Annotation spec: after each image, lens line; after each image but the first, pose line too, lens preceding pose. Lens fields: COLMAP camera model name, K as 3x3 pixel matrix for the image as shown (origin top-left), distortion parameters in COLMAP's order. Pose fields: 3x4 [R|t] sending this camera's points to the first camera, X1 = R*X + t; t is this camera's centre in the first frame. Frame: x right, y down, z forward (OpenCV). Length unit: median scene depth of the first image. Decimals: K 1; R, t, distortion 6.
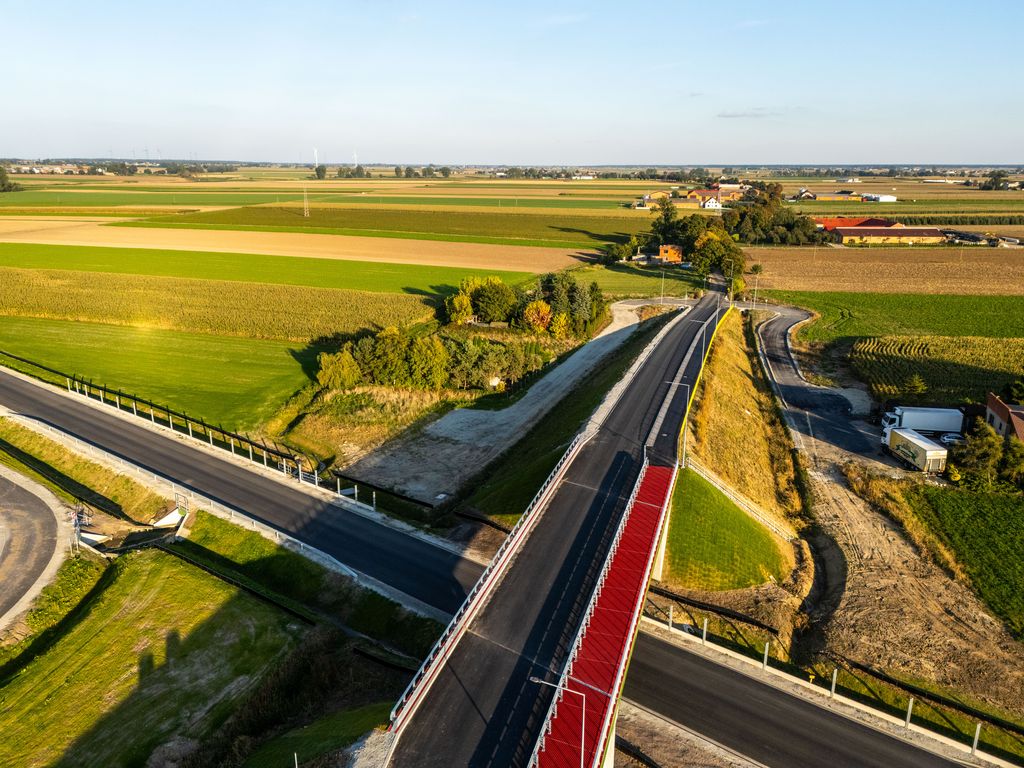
lens RADIAL K [[743.5, 0, 508.8], [0, 743.5, 386.3], [0, 0, 1]] dist [0.030999, -0.014041]
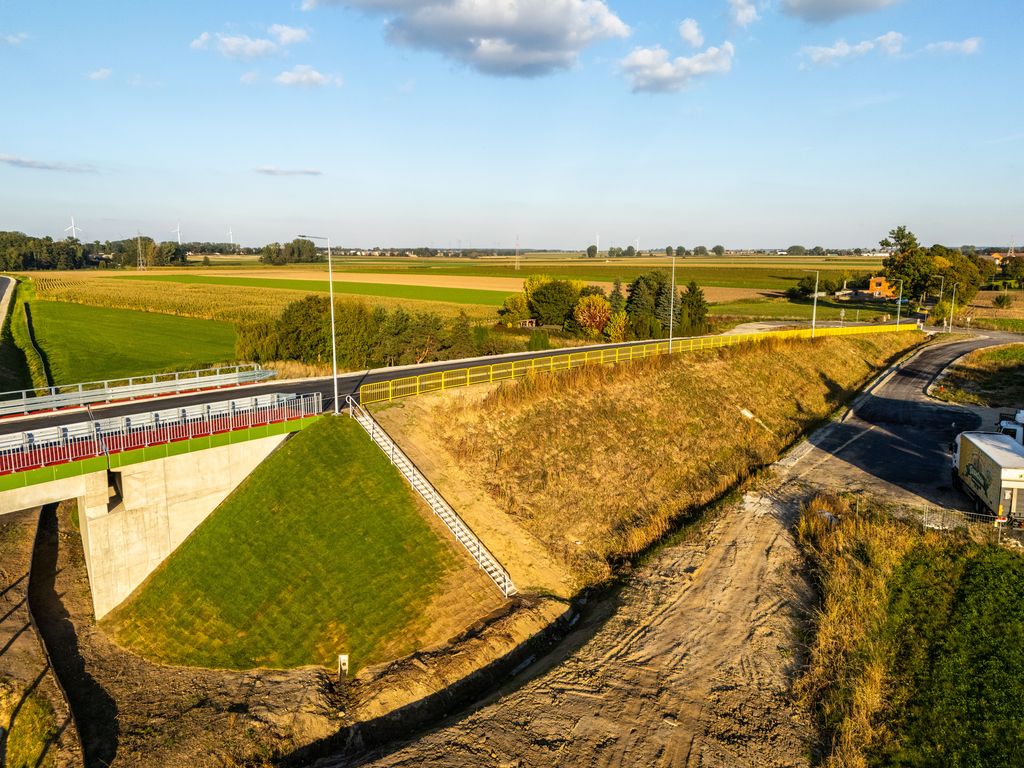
lens RADIAL K [[743.5, 0, 509.7], [0, 743.5, 378.7], [0, 0, 1]] dist [0.030999, -0.014041]
pose [[0.931881, 0.052825, -0.358898, 0.435513], [-0.095336, 0.990227, -0.101792, 0.104152], [0.350013, 0.129074, 0.927810, 0.479439]]
